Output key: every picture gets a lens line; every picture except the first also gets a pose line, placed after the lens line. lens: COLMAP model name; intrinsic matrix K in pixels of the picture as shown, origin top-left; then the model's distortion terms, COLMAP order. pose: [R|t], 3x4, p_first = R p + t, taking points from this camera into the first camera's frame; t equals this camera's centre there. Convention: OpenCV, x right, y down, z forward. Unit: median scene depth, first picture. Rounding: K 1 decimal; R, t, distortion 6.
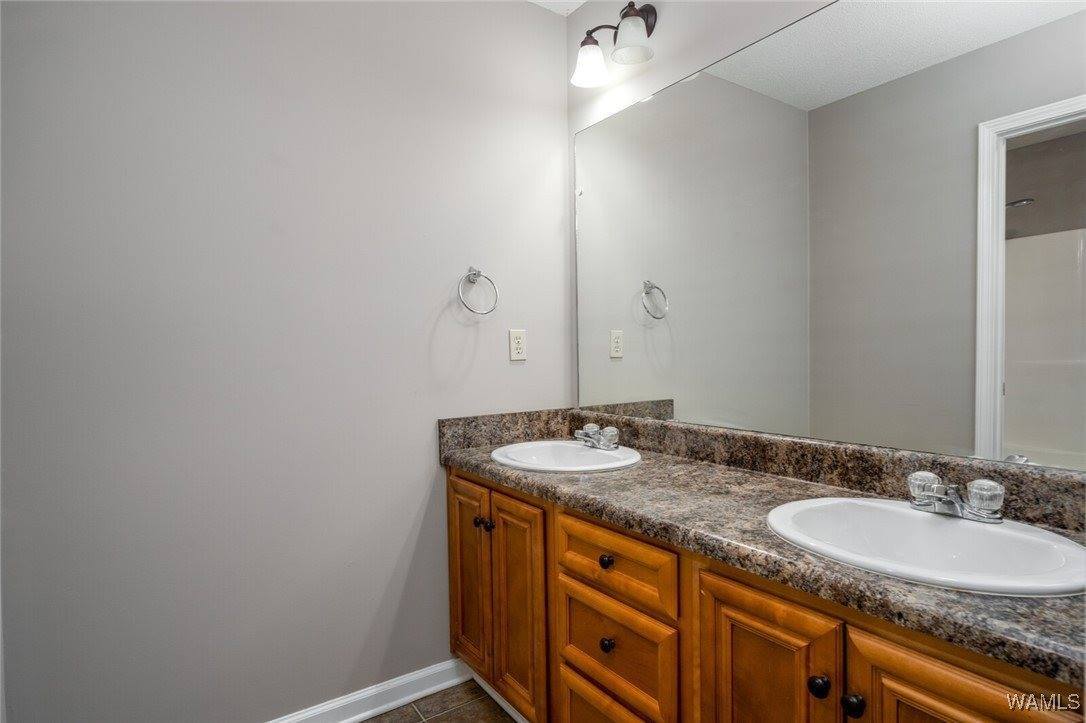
lens RADIAL K [[578.7, 0, 547.6], [0, 578.7, 359.3], [0, 0, 1]] dist [-0.000524, 0.000827]
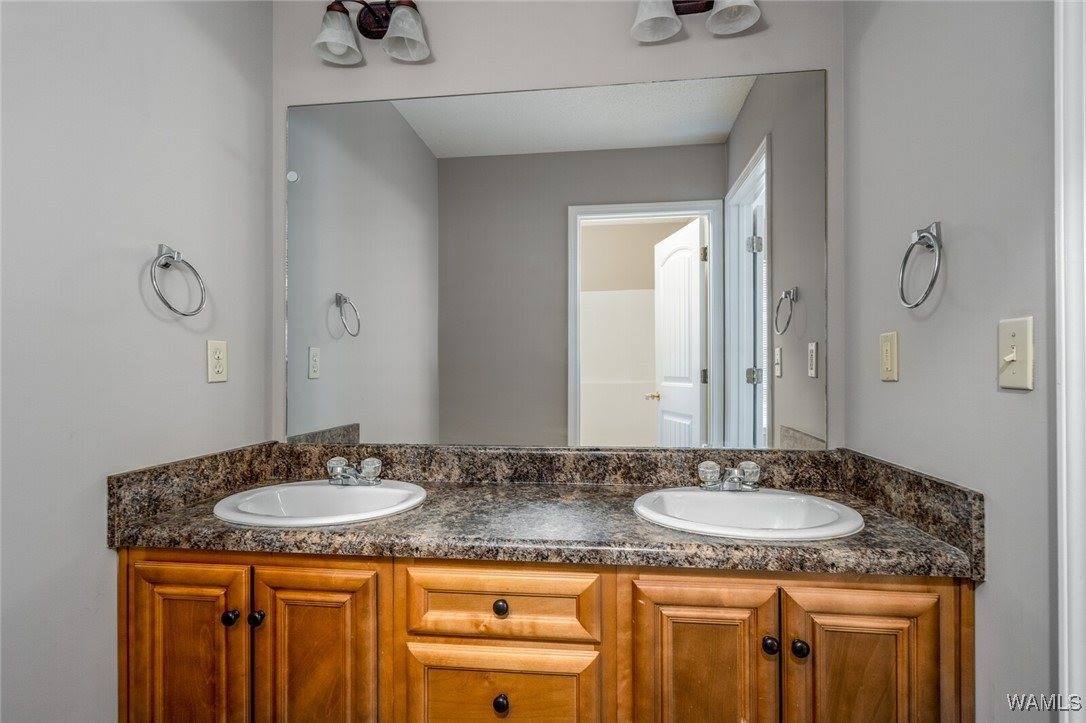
lens RADIAL K [[552.0, 0, 543.5], [0, 552.0, 362.0], [0, 0, 1]] dist [-0.000793, 0.000185]
pose [[0.675291, 0.019175, 0.737302, -0.407128], [0.008166, 0.999406, -0.033471, 0.004569], [-0.737506, 0.028623, 0.674734, 0.315448]]
